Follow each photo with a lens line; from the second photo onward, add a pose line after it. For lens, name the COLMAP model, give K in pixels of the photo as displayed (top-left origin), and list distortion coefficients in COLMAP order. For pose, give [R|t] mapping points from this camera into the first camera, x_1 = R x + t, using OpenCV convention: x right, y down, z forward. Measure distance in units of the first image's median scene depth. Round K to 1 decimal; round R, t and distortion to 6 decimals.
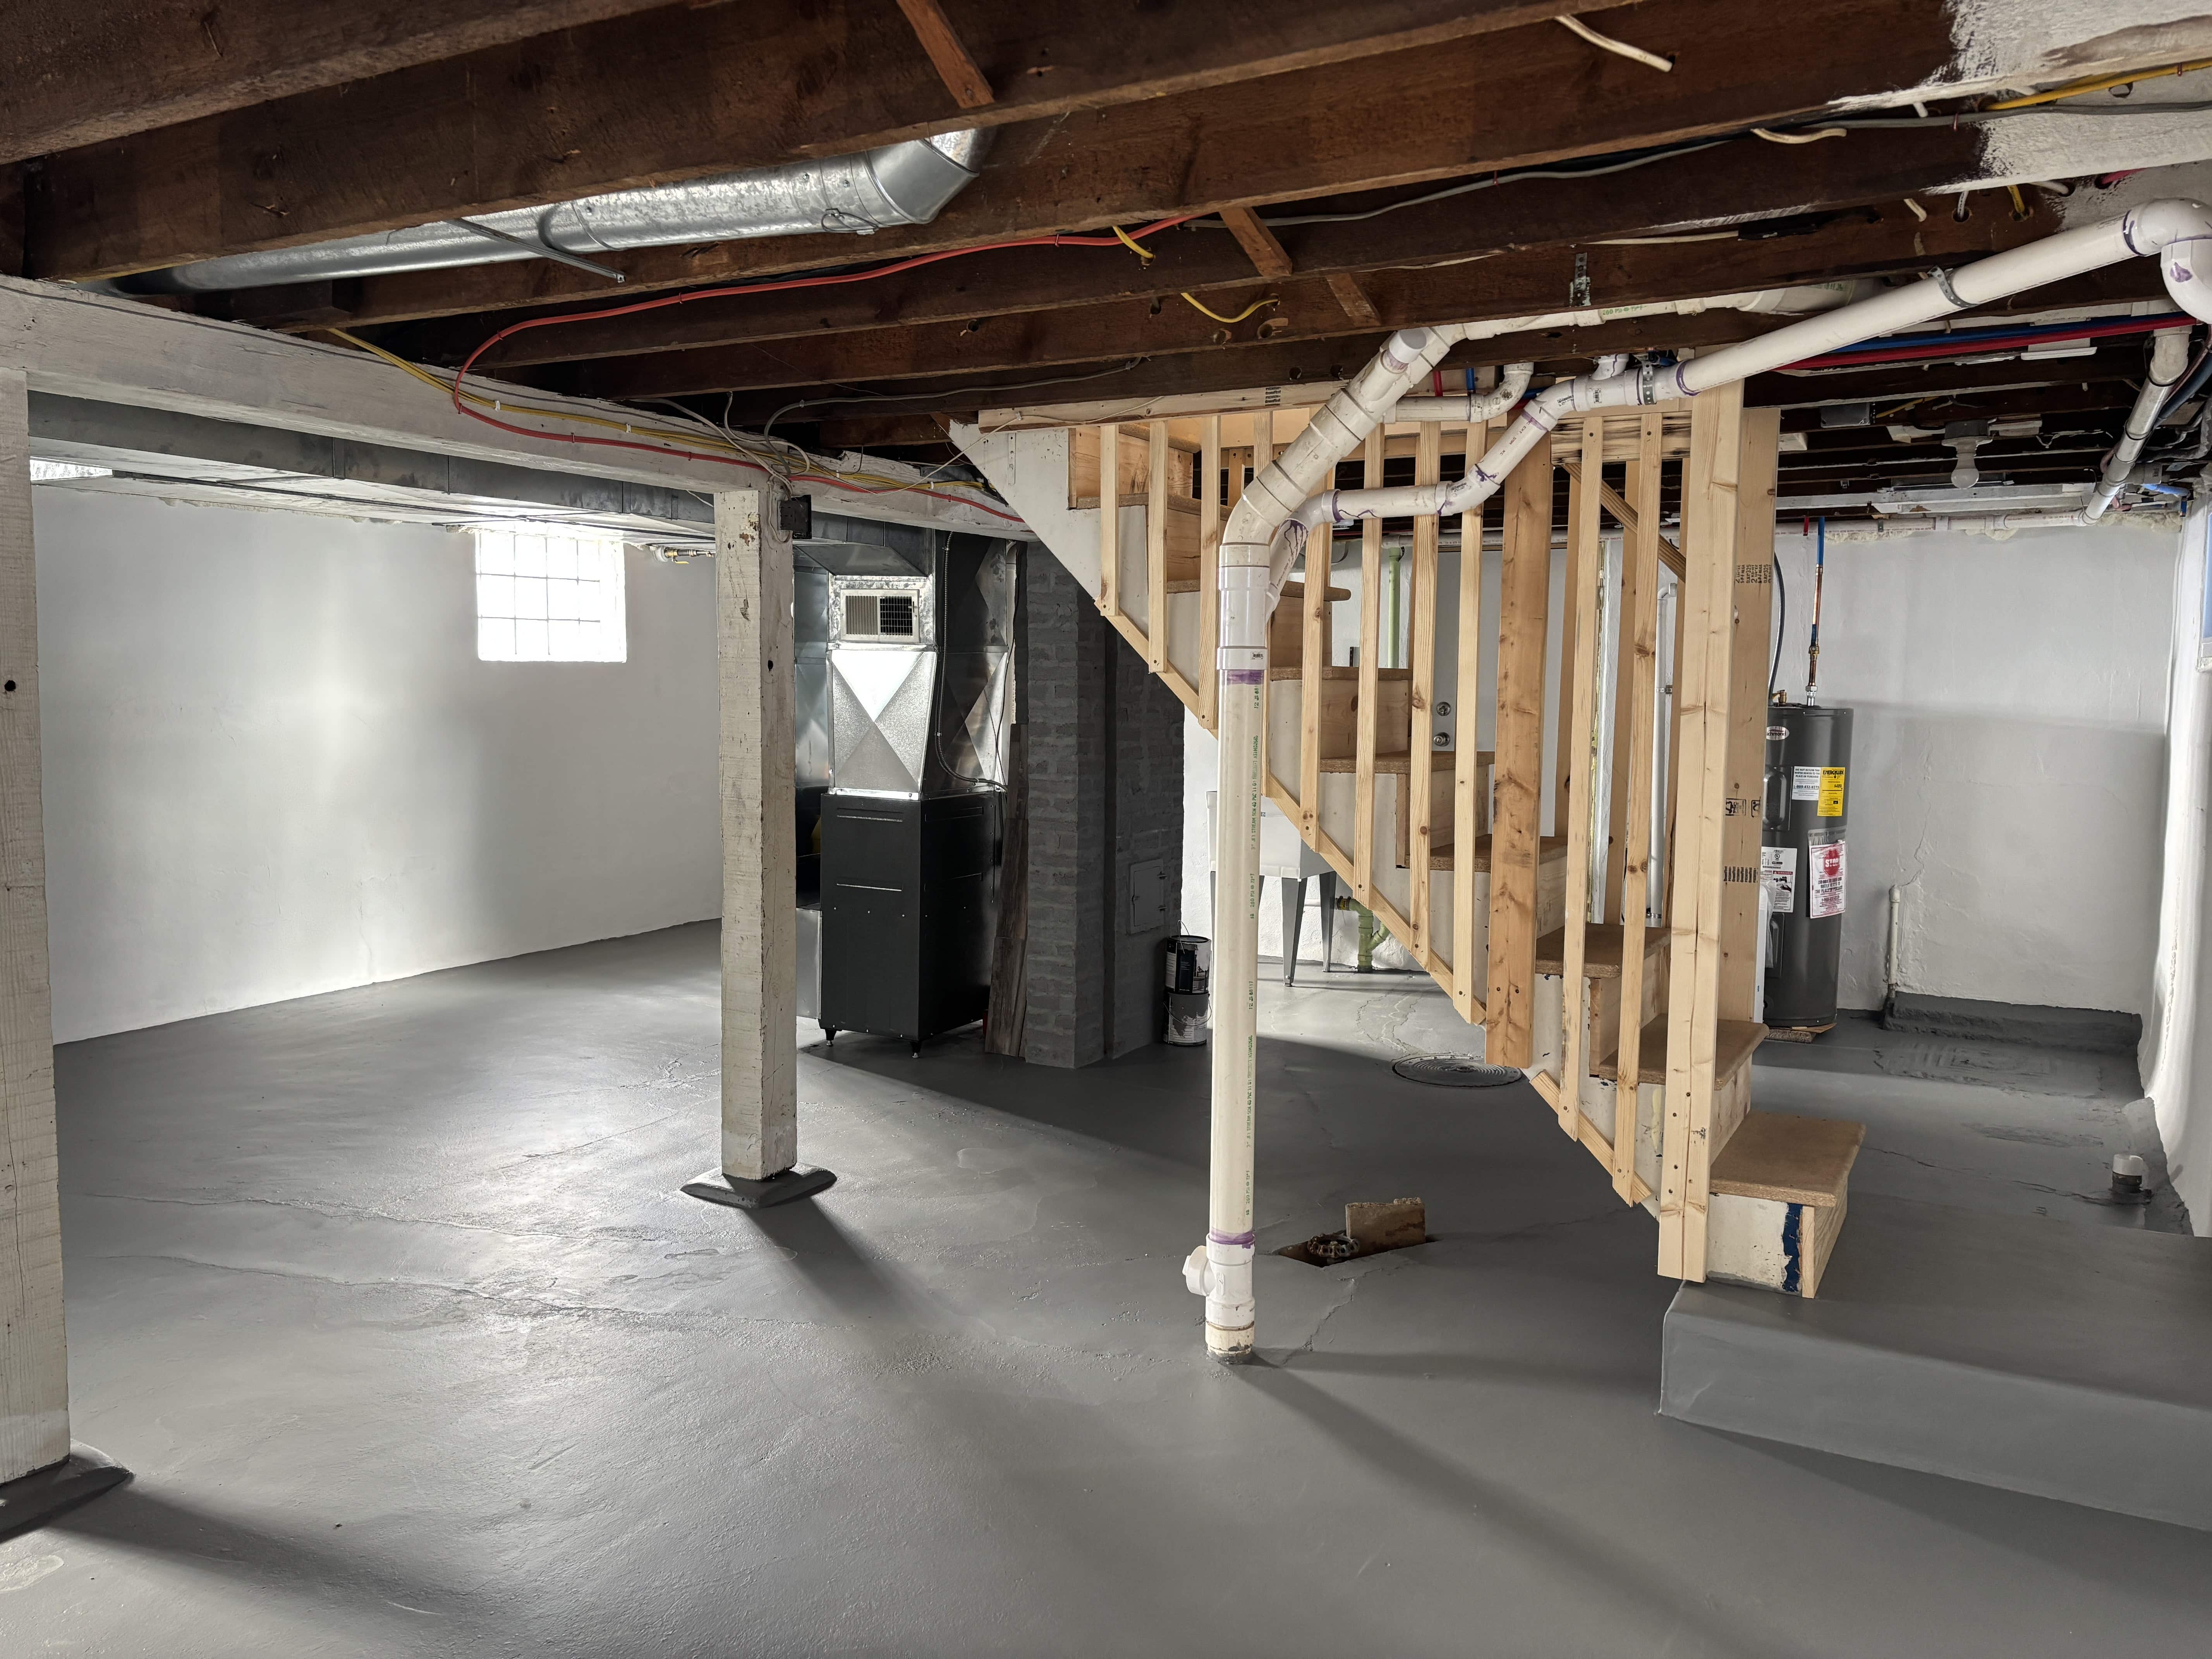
lens RADIAL K [[1689.9, 0, 1104.8], [0, 1689.9, 828.9], [0, 0, 1]] dist [0.064776, -0.034188]
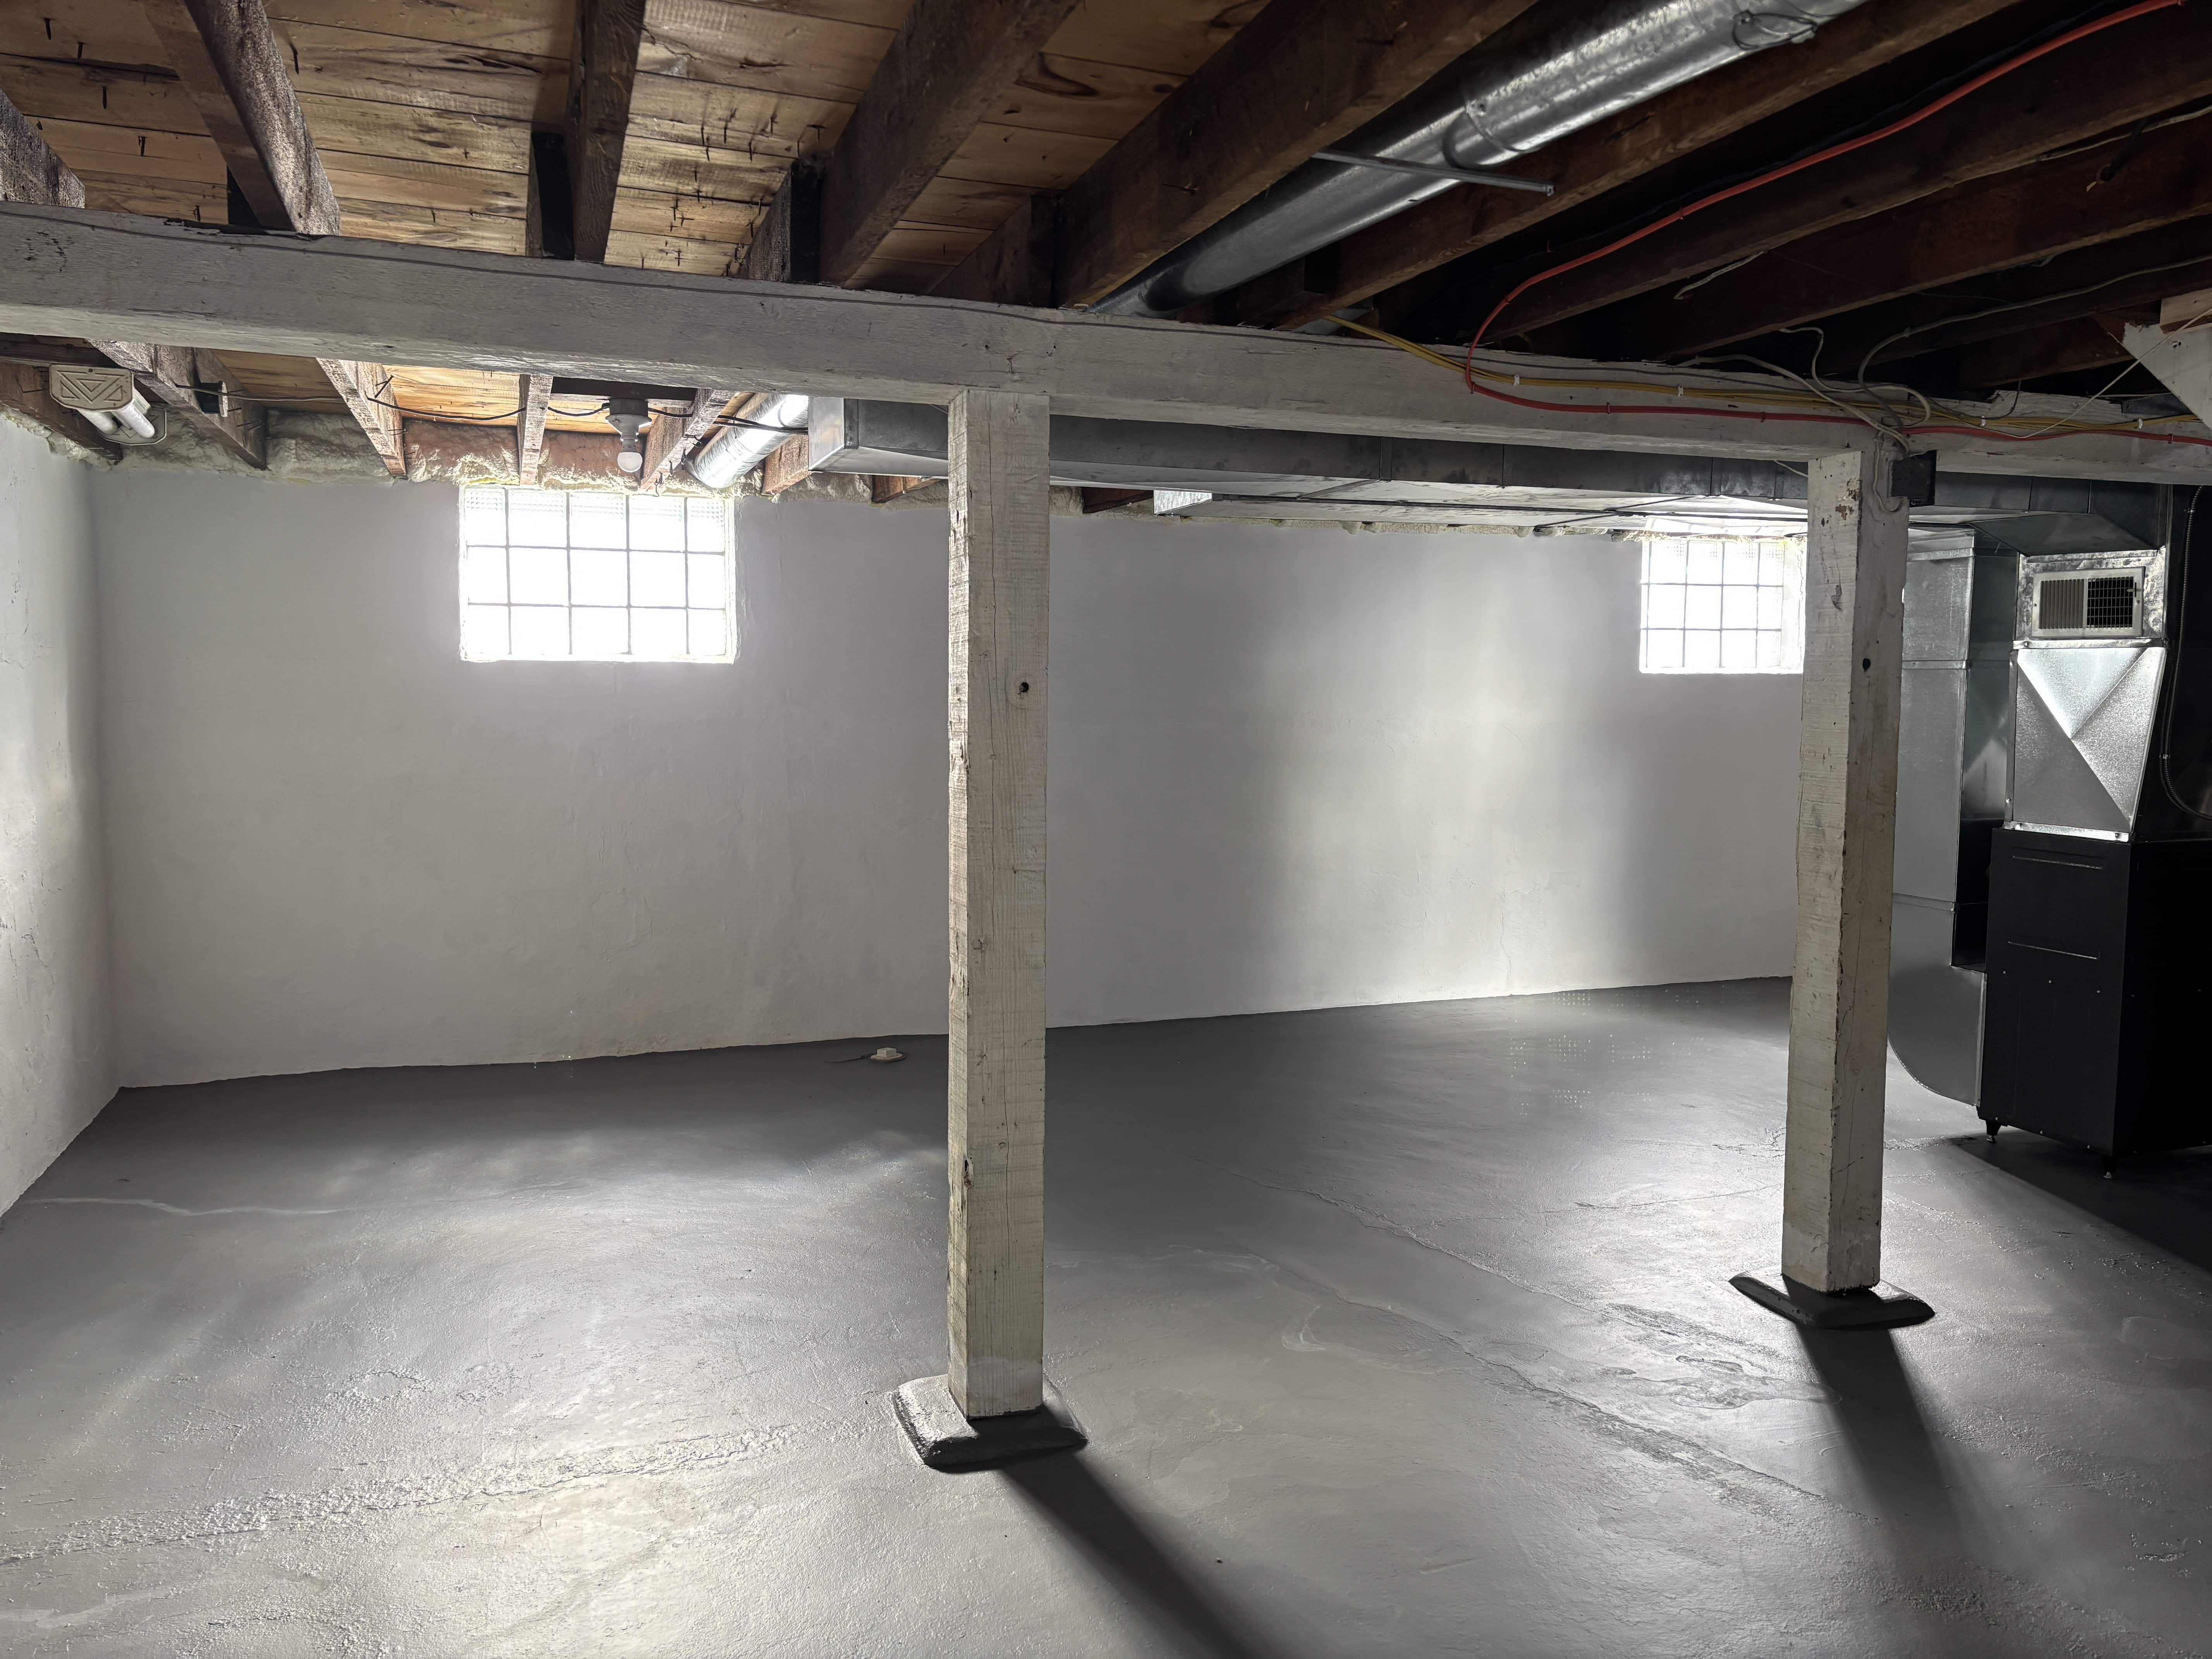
lens RADIAL K [[1689.9, 0, 1108.9], [0, 1689.9, 816.2], [0, 0, 1]] dist [0.064776, -0.034188]
pose [[0.753329, 0.045252, -0.656085, 0.068477], [-0.059067, 0.998254, 0.001031, -0.003159], [0.654986, 0.037976, 0.754686, 0.141945]]
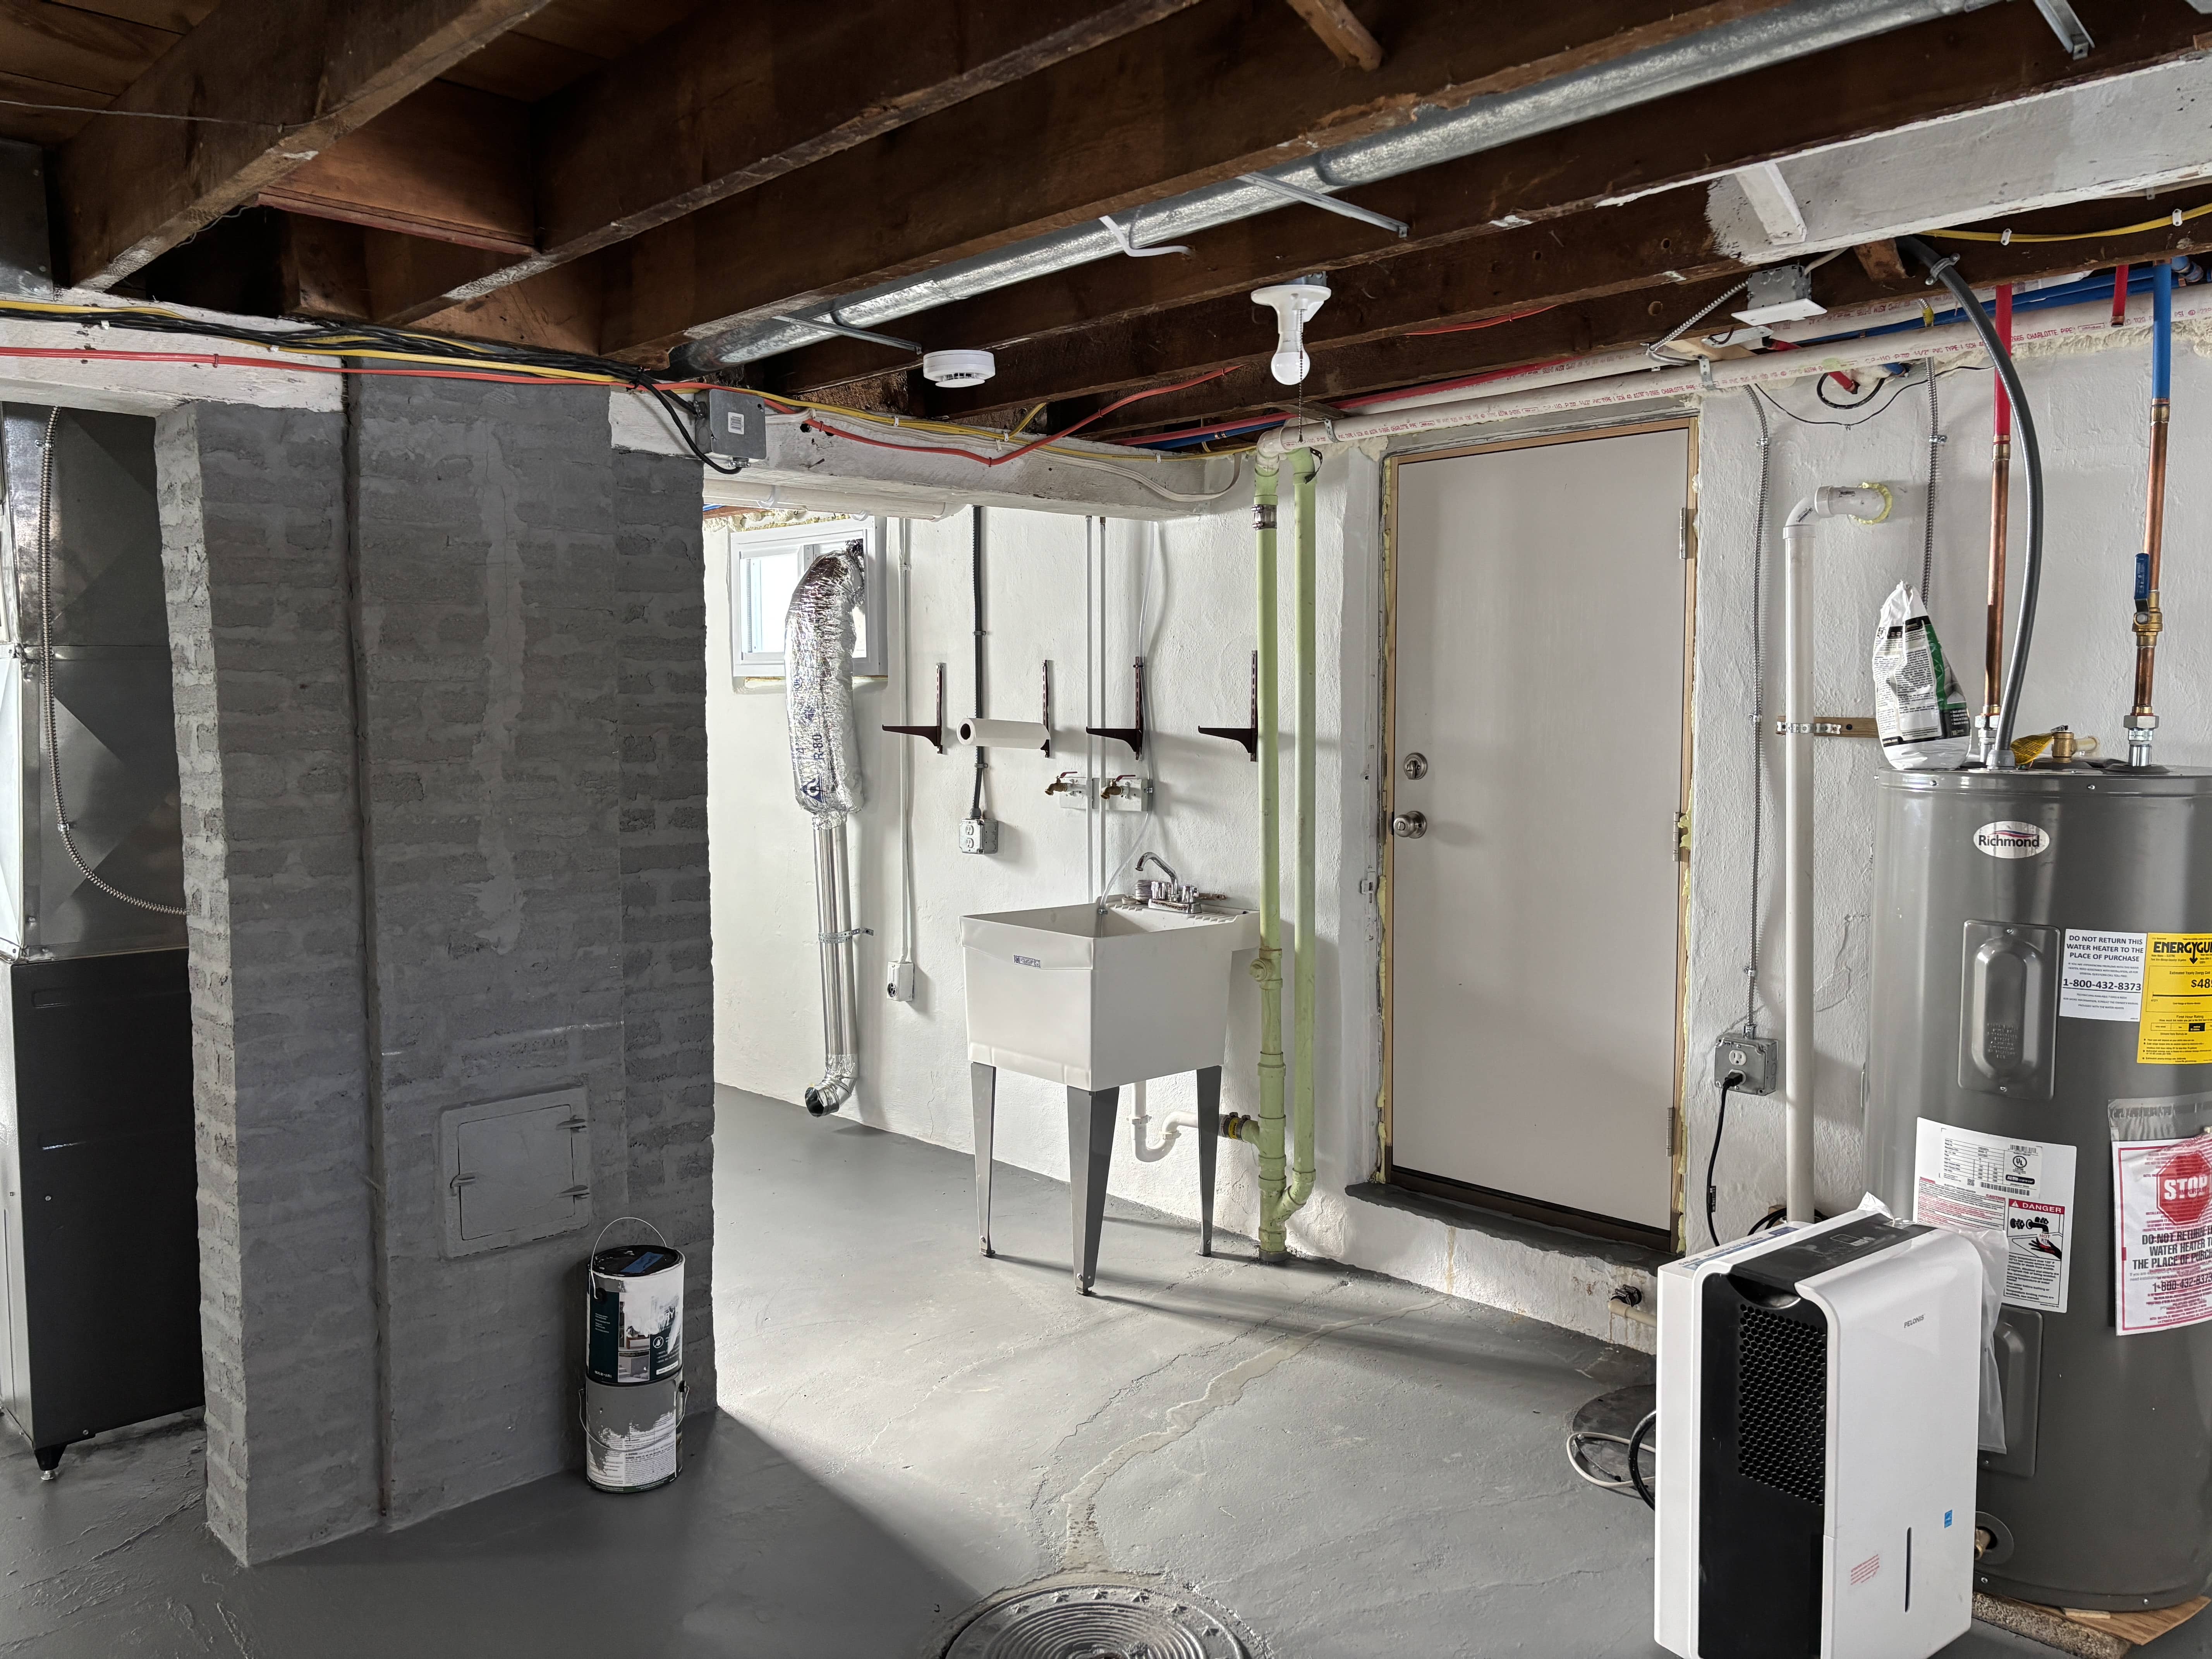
lens RADIAL K [[1689.9, 0, 1104.0], [0, 1689.9, 829.4], [0, 0, 1]] dist [0.064776, -0.034188]
pose [[0.958496, 0.010355, -0.284918, 0.392265], [-0.016654, 0.999667, -0.019694, -0.060518], [0.284619, 0.023621, 0.958350, 0.730637]]
